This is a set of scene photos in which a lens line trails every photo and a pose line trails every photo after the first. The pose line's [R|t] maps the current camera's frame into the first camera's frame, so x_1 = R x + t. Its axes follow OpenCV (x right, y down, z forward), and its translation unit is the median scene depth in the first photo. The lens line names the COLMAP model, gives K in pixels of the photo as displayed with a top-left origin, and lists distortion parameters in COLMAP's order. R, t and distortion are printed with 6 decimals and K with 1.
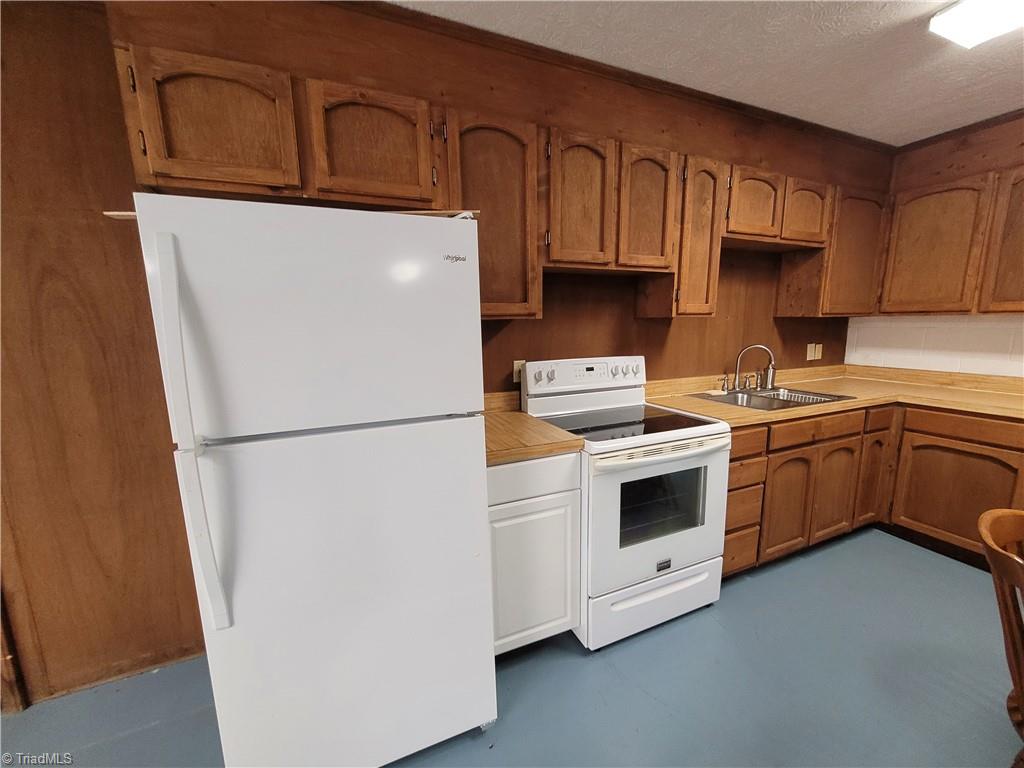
lens RADIAL K [[415.3, 0, 515.5], [0, 415.3, 388.9], [0, 0, 1]] dist [-0.000316, -0.000128]
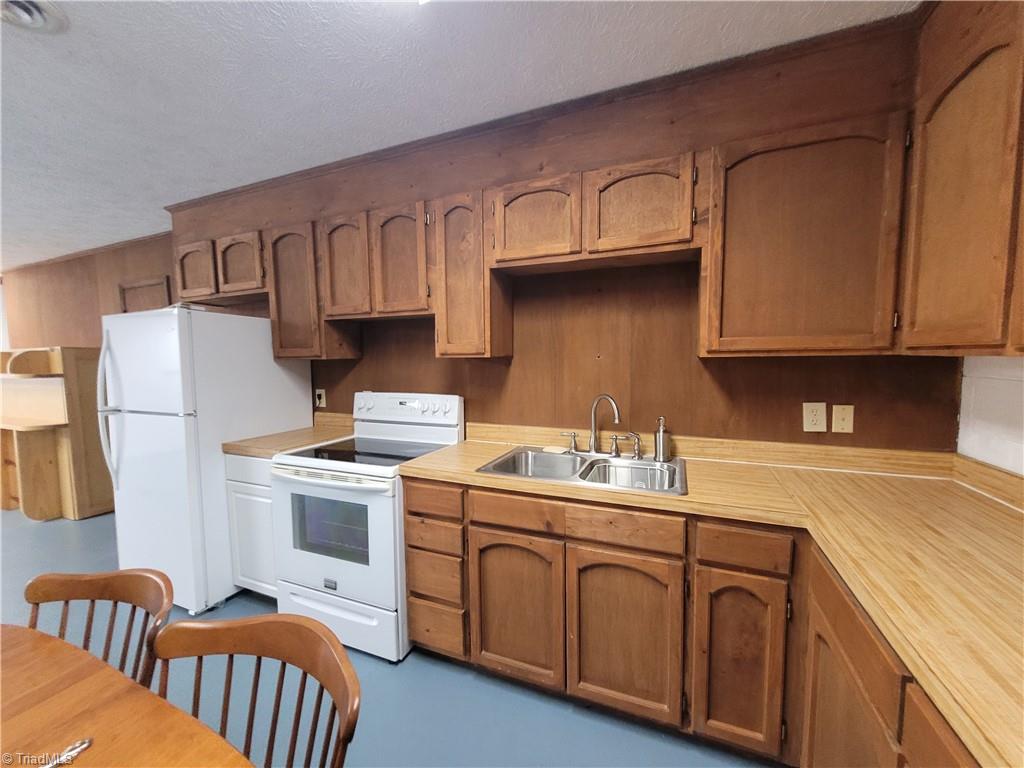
lens RADIAL K [[402.9, 0, 514.9], [0, 402.9, 389.9], [0, 0, 1]] dist [0.003488, 0.000044]
pose [[0.685993, 0.063111, -0.724866, 1.174210], [-0.115563, 0.993036, -0.022906, -0.094528], [0.718373, 0.099480, 0.688509, 0.467849]]
